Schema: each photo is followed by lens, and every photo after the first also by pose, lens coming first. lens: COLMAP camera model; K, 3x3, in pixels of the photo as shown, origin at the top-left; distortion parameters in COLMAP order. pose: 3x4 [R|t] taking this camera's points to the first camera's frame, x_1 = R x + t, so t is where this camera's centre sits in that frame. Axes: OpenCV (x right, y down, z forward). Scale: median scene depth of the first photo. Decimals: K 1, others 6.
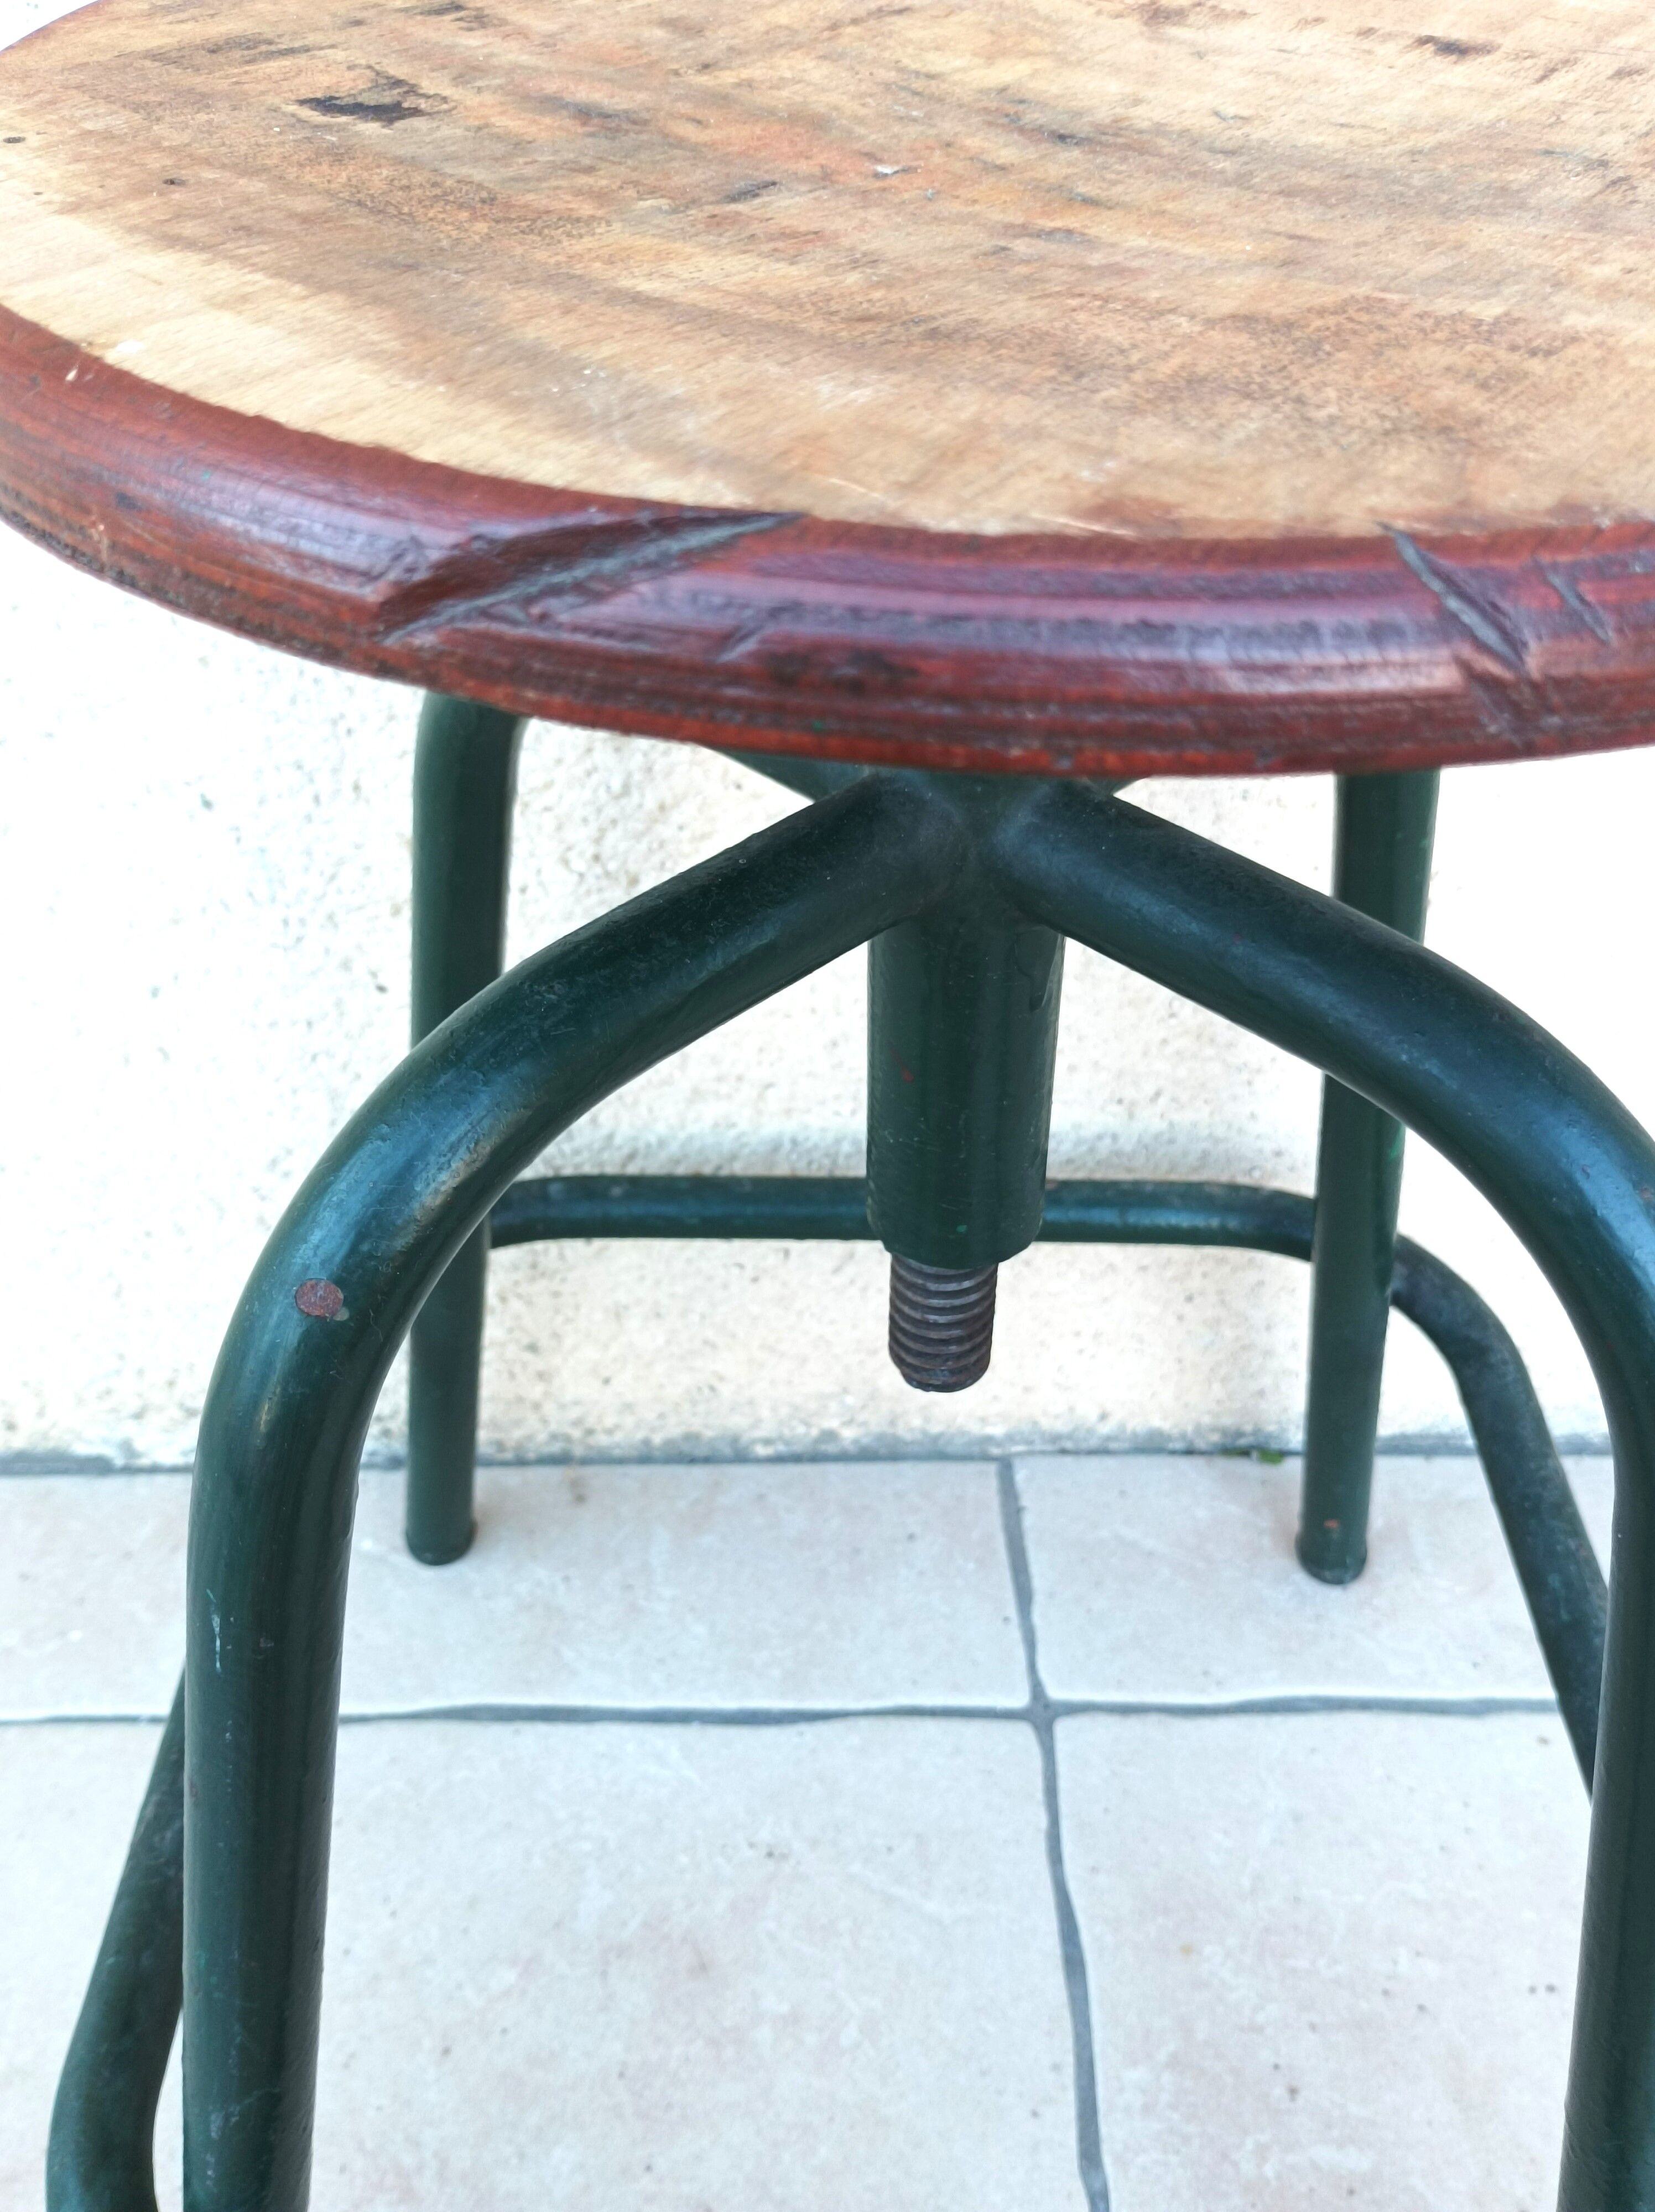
lens RADIAL K [[1569.4, 0, 868.4], [0, 1569.4, 1106.9], [0, 0, 1]] dist [-0.007428, -0.000698]
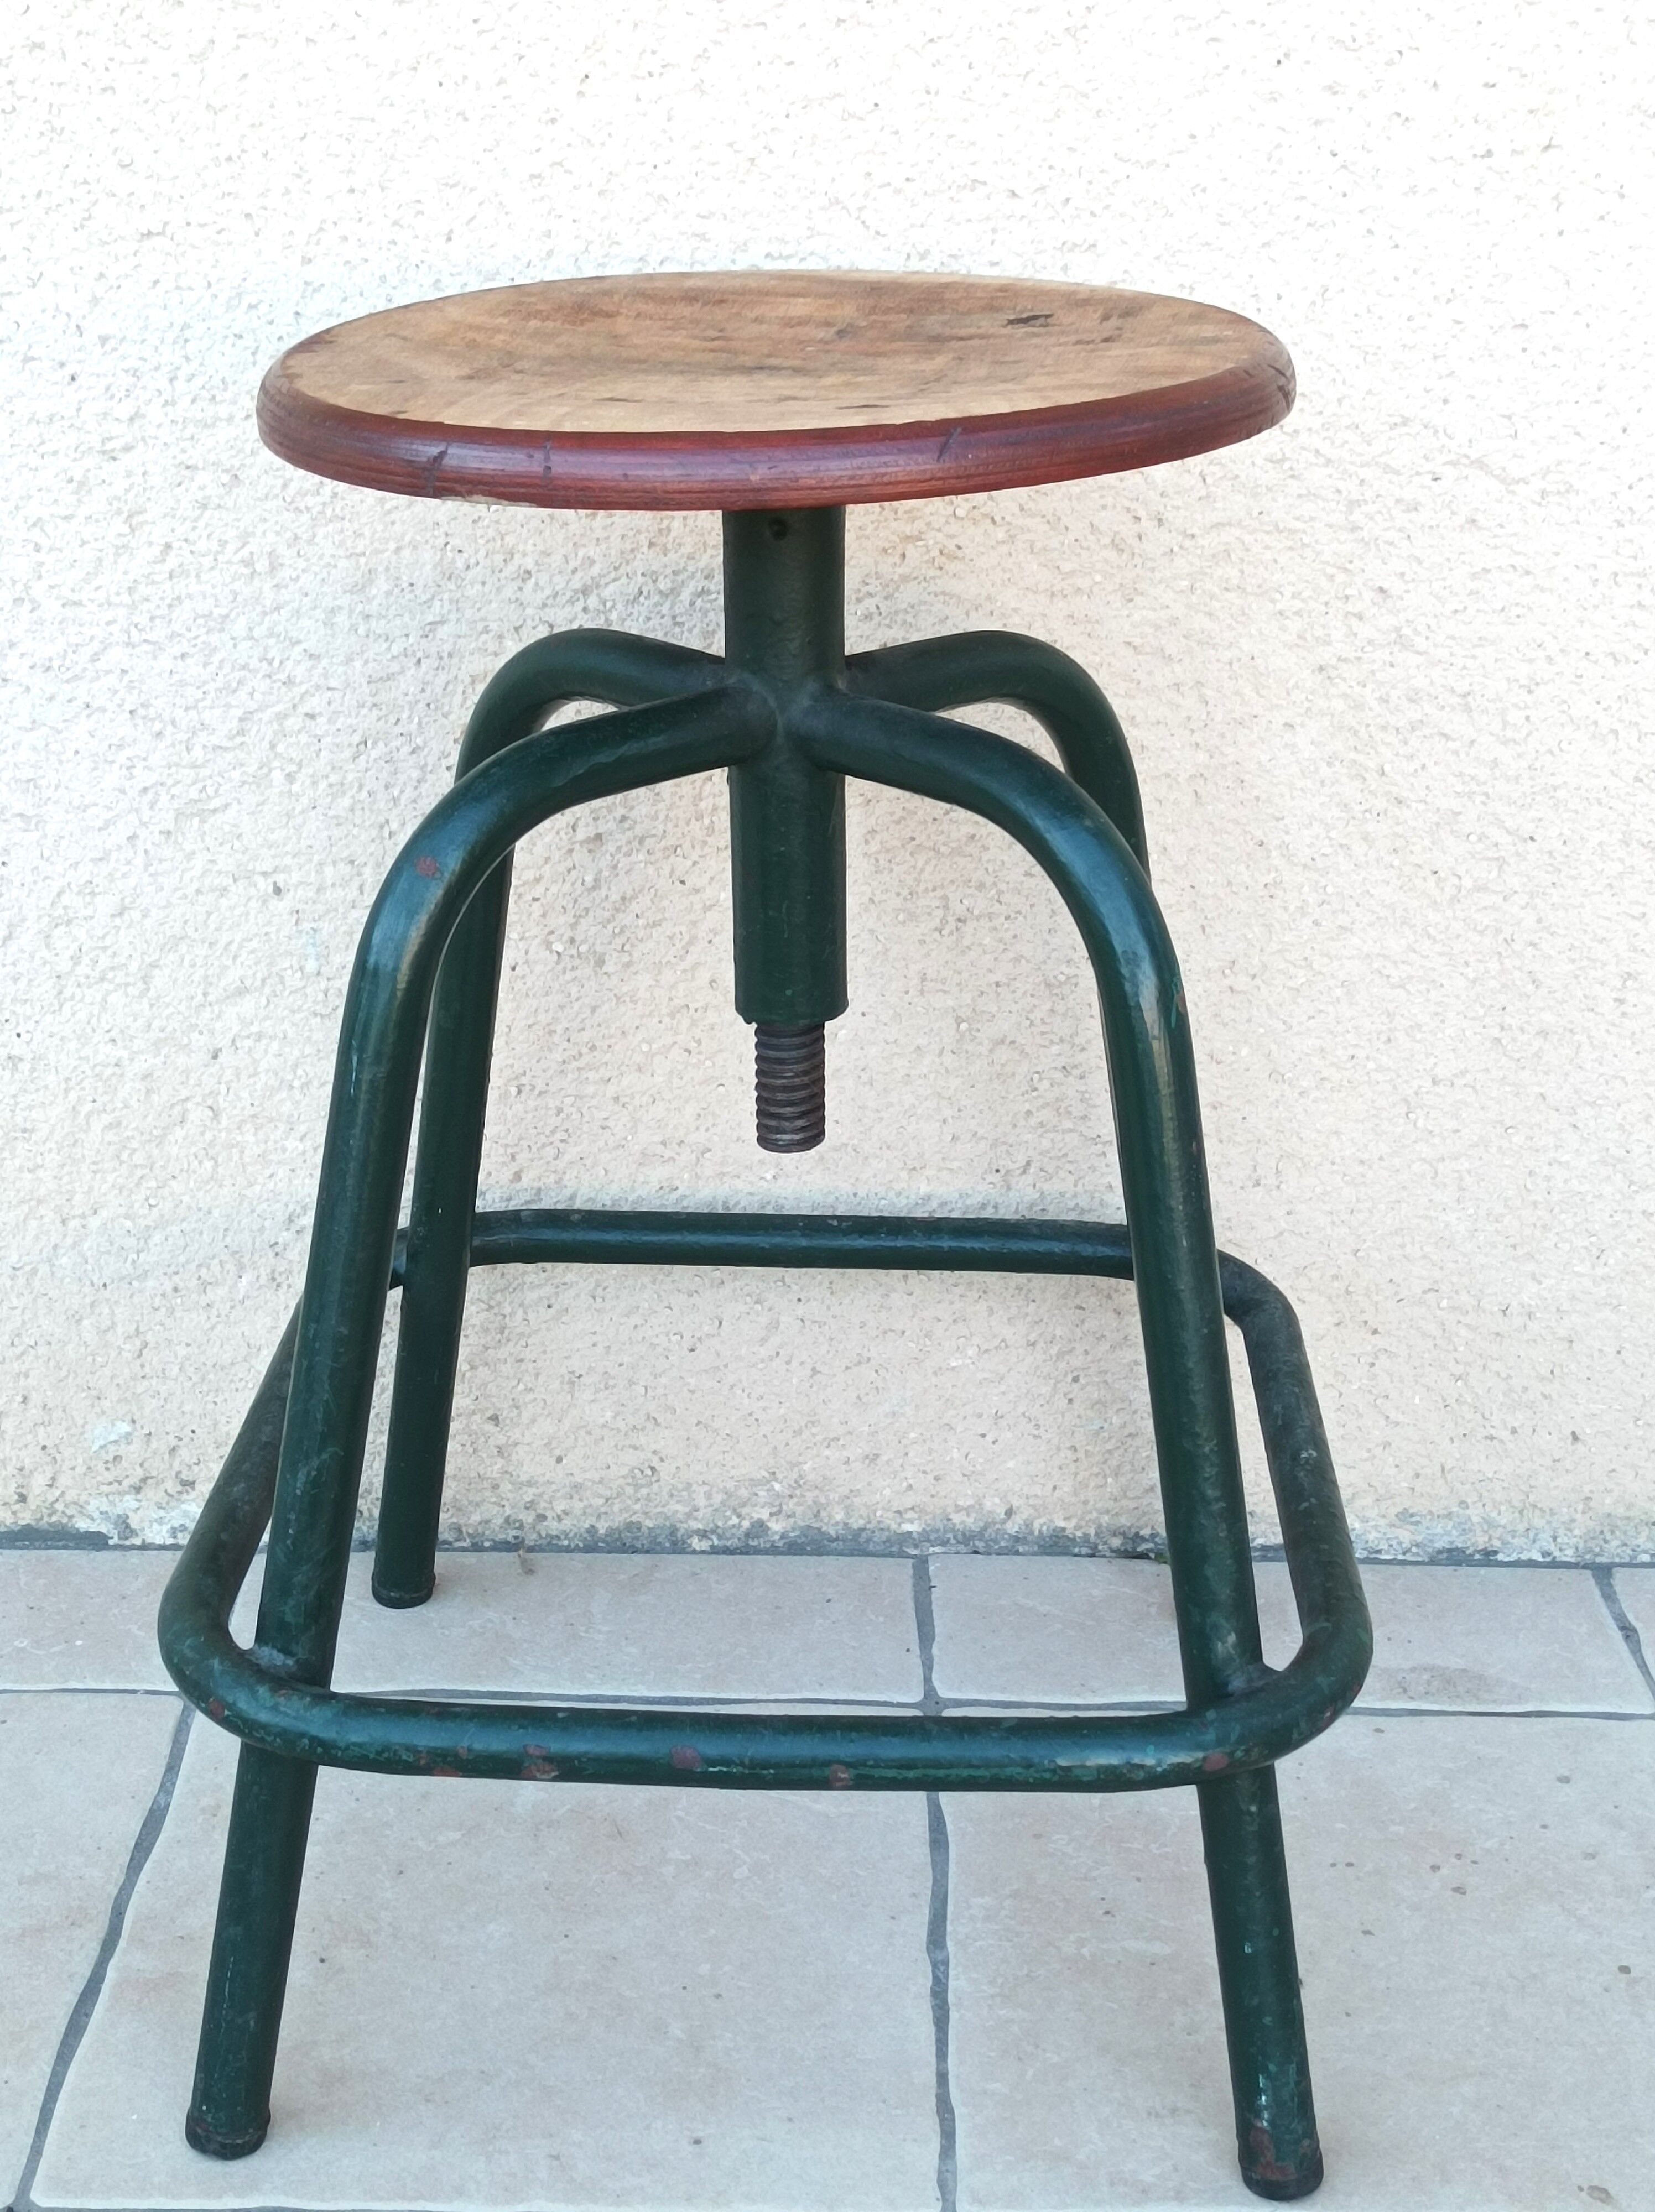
lens RADIAL K [[1671.9, 0, 827.5], [0, 1671.9, 1106.0], [0, 0, 1]] dist [-0.000875, -0.025734]
pose [[0.999824, 0.008936, -0.016486, 0.044656], [-0.012261, 0.976706, -0.214232, 0.194882], [0.014187, 0.214397, 0.976644, -0.228375]]
